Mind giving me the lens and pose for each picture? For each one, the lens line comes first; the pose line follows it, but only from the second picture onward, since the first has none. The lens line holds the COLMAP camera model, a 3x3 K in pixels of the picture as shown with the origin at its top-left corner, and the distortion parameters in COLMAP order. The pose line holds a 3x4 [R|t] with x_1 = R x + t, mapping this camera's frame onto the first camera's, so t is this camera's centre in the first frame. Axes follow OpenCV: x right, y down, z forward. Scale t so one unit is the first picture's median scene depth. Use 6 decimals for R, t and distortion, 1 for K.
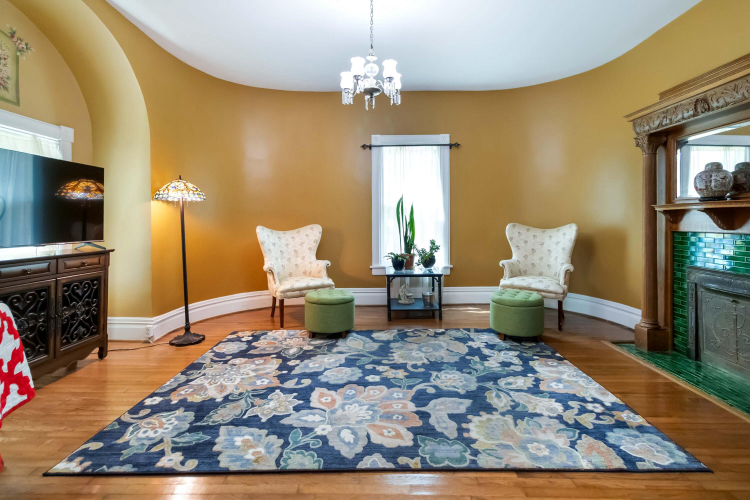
lens RADIAL K [[356.7, 0, 382.9], [0, 356.7, 225.3], [0, 0, 1]] dist [0.000573, 0.000059]
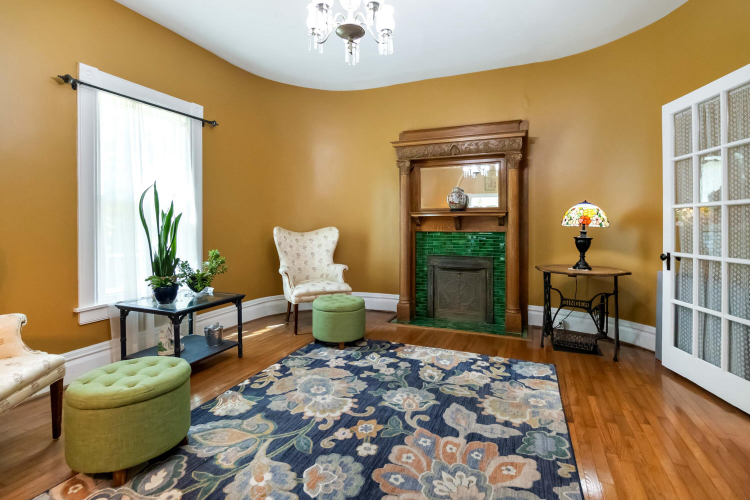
lens RADIAL K [[356.7, 0, 382.9], [0, 356.7, 225.3], [0, 0, 1]] dist [0.000573, 0.000059]
pose [[0.377926, 0.001724, 0.925834, -0.566167], [0.011218, 0.999916, -0.006441, -0.000269], [-0.925768, 0.012820, 0.377875, 0.607566]]
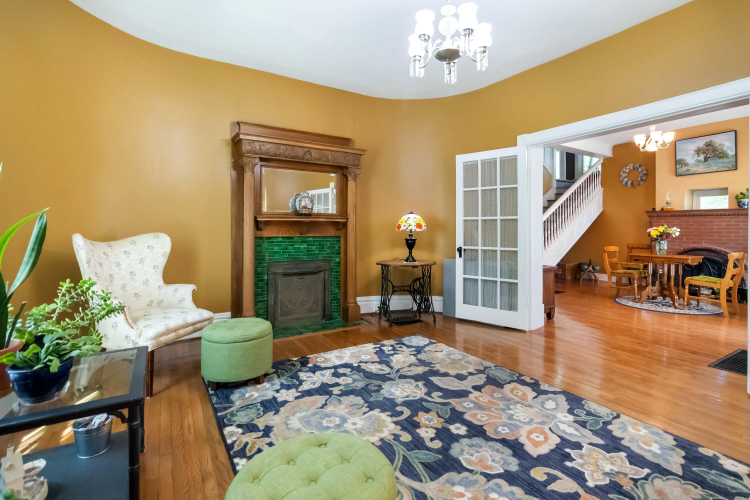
lens RADIAL K [[356.7, 0, 382.9], [0, 356.7, 225.3], [0, 0, 1]] dist [0.000573, 0.000059]
pose [[-0.535508, 0.008252, 0.844490, -0.522838], [0.012403, 0.999921, -0.001906, -0.017929], [-0.844439, 0.009453, -0.535569, 1.343674]]
